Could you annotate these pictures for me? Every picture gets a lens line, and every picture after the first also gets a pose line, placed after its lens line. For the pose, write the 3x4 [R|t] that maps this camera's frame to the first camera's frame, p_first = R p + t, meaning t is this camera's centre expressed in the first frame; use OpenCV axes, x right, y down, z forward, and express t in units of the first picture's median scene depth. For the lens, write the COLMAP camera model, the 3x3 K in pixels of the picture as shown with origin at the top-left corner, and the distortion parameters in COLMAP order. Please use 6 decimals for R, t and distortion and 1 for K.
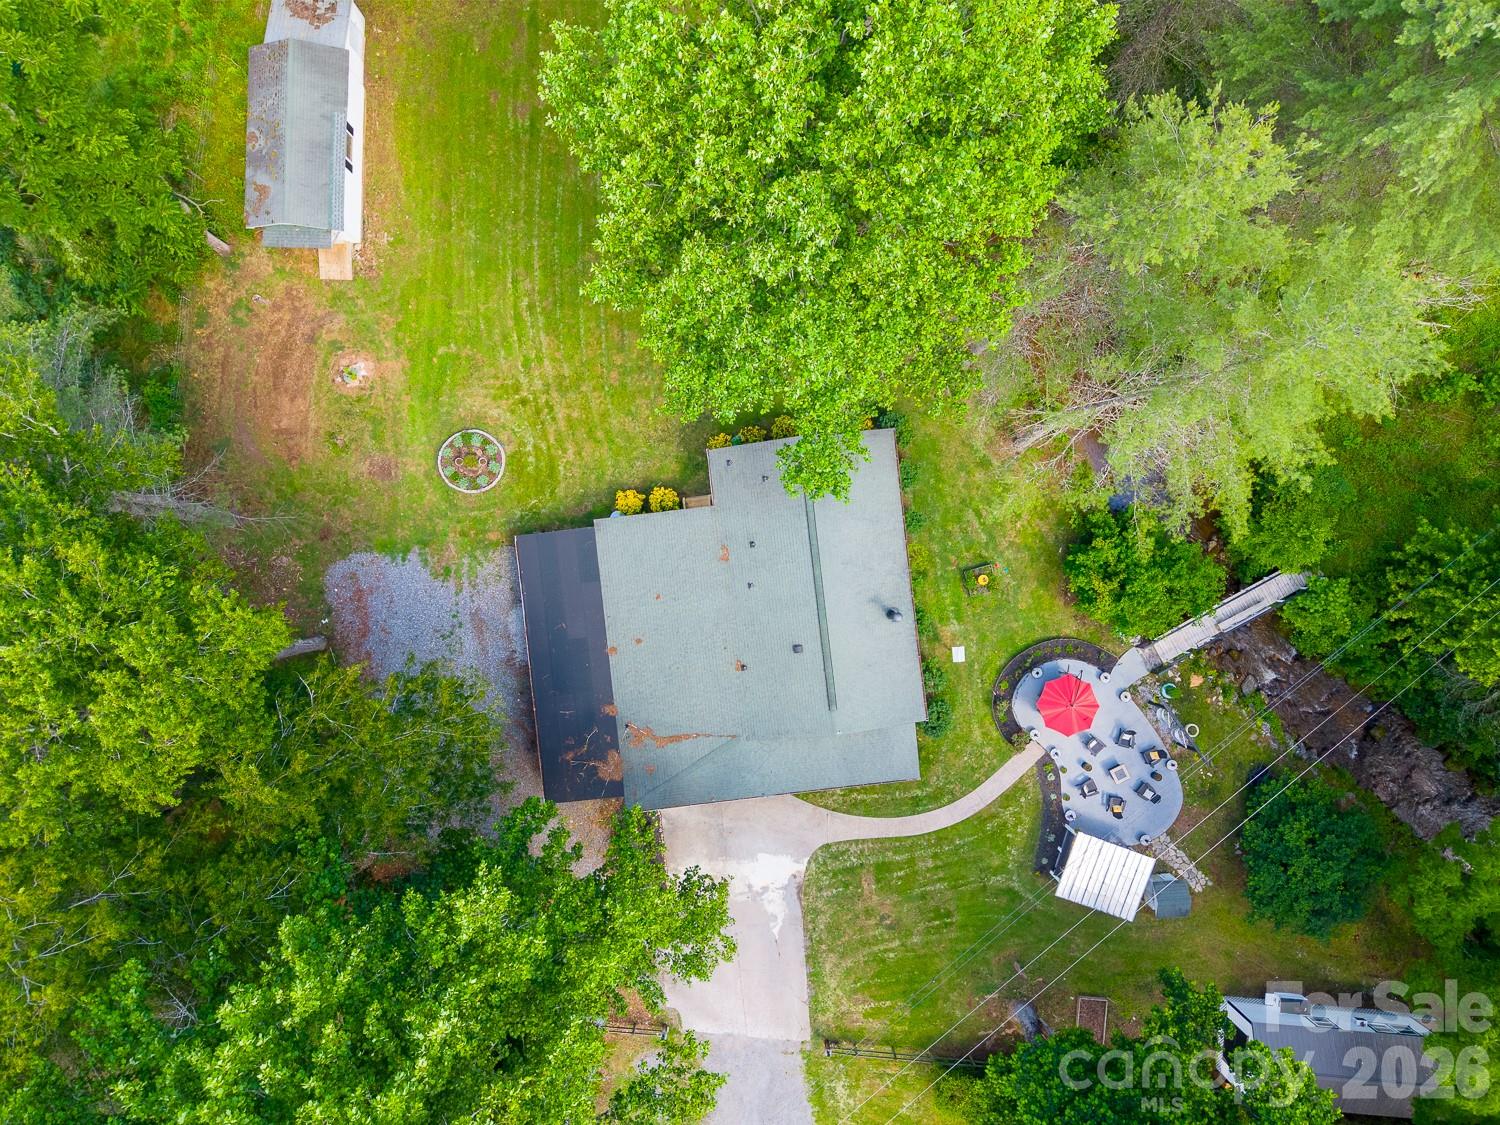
lens RADIAL K [[1012.4, 0, 745.1], [0, 1012.4, 555.1], [0, 0, 1]] dist [0.036716, -0.040315]
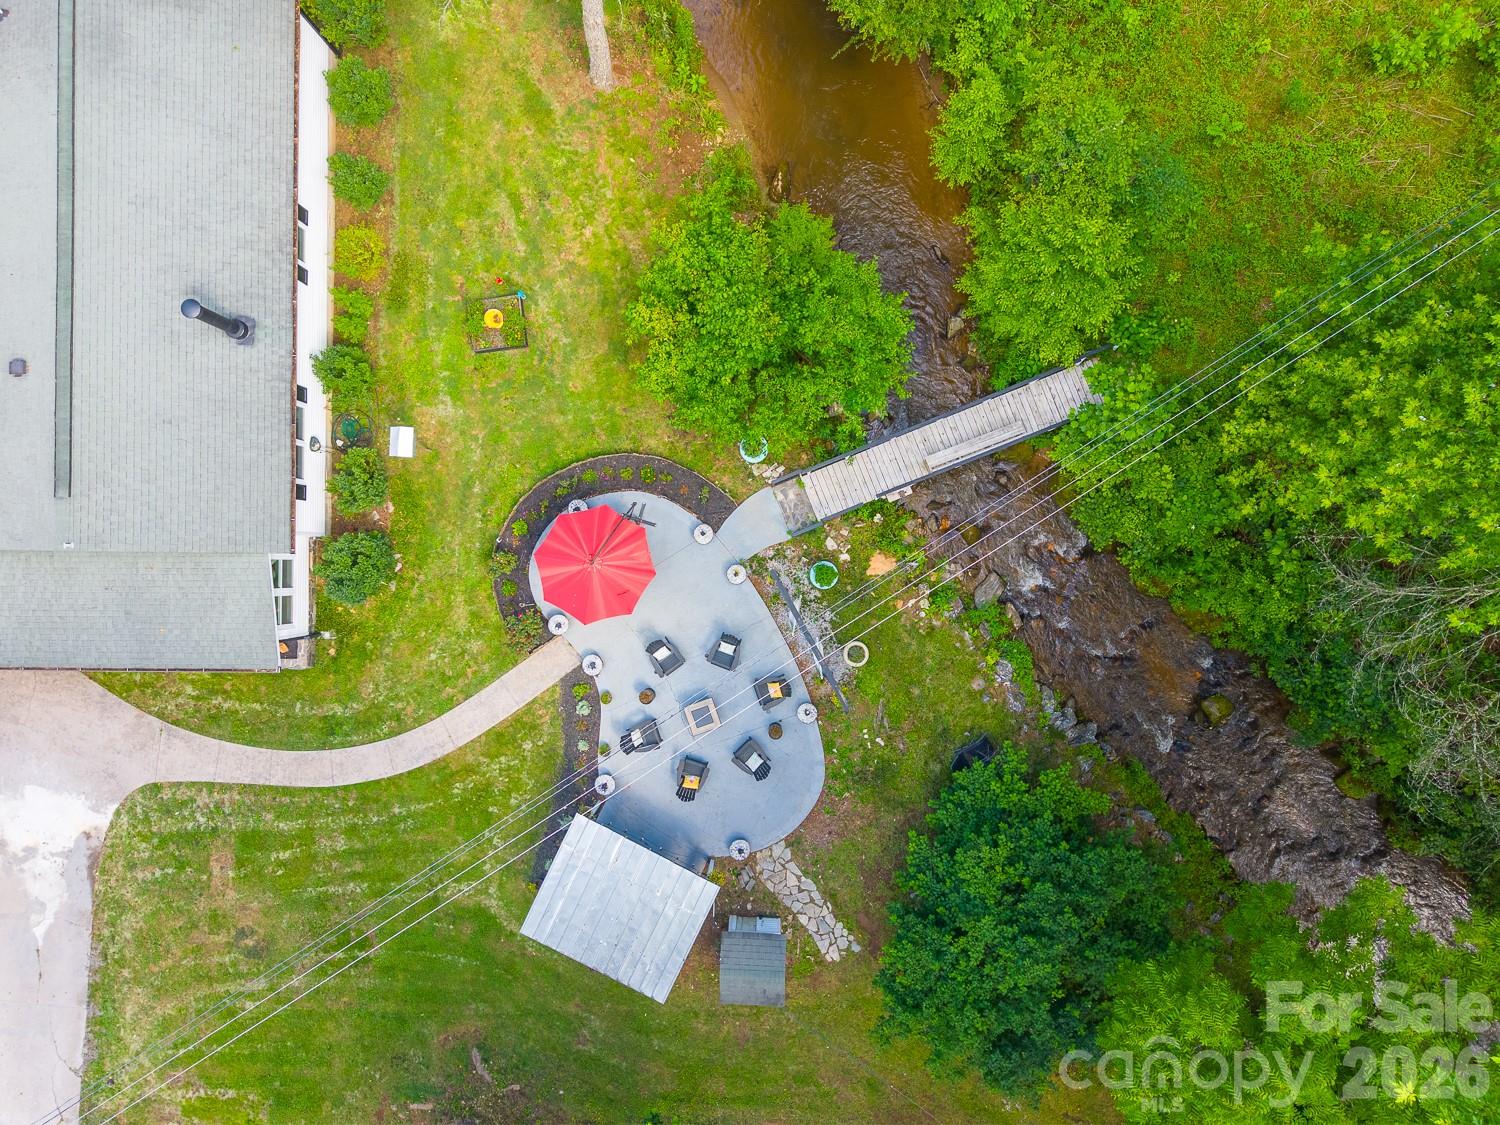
lens RADIAL K [[1012.4, 0, 745.1], [0, 1012.4, 555.1], [0, 0, 1]] dist [0.036716, -0.040315]
pose [[0.992037, 0.124241, -0.020659, 0.383794], [-0.124218, 0.992252, 0.002379, 0.126334], [0.020795, 0.000206, 0.999784, 0.472264]]
